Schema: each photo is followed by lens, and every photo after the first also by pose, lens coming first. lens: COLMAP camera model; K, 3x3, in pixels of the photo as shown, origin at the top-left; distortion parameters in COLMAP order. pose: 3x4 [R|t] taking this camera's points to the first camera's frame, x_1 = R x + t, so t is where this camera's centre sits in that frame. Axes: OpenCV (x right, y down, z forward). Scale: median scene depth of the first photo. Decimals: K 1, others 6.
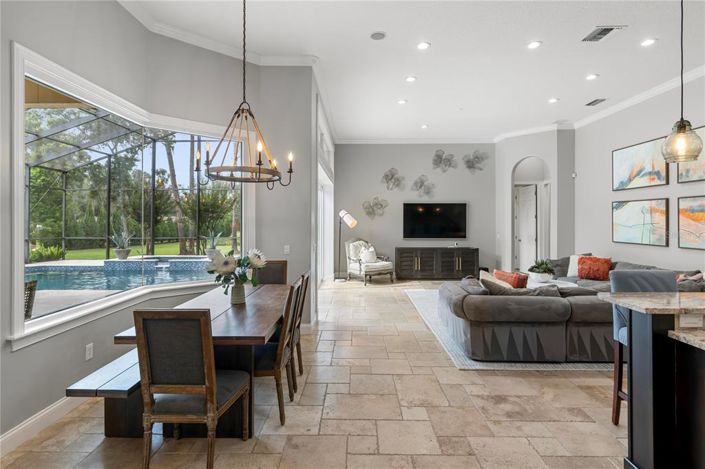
lens RADIAL K [[374.1, 0, 349.4], [0, 374.1, 222.2], [0, 0, 1]] dist [-0.000525, 0.002962]
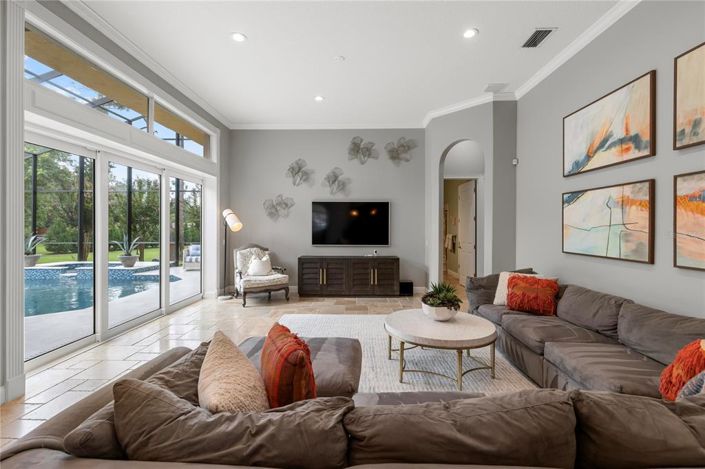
lens RADIAL K [[317.5, 0, 352.3], [0, 317.5, 231.2], [0, 0, 1]] dist [0.009078, -0.001185]
pose [[0.999980, 0.002485, -0.005731, 0.279749], [-0.002440, 0.999966, 0.007816, 0.008947], [0.005751, -0.007802, 0.999953, 0.361857]]
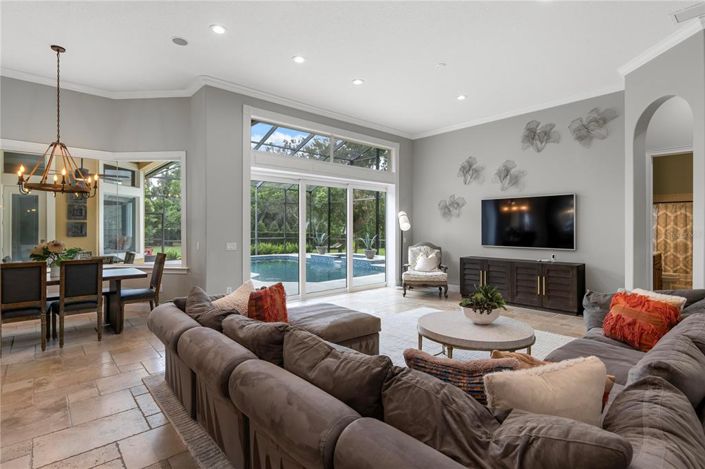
lens RADIAL K [[347.8, 0, 348.5], [0, 347.8, 228.1], [0, 0, 1]] dist [-0.002093, 0.000591]
pose [[0.675410, 0.000762, -0.737442, 0.580563], [-0.002760, 0.999995, -0.001495, 0.010781], [0.737437, 0.003045, 0.675409, 0.365126]]
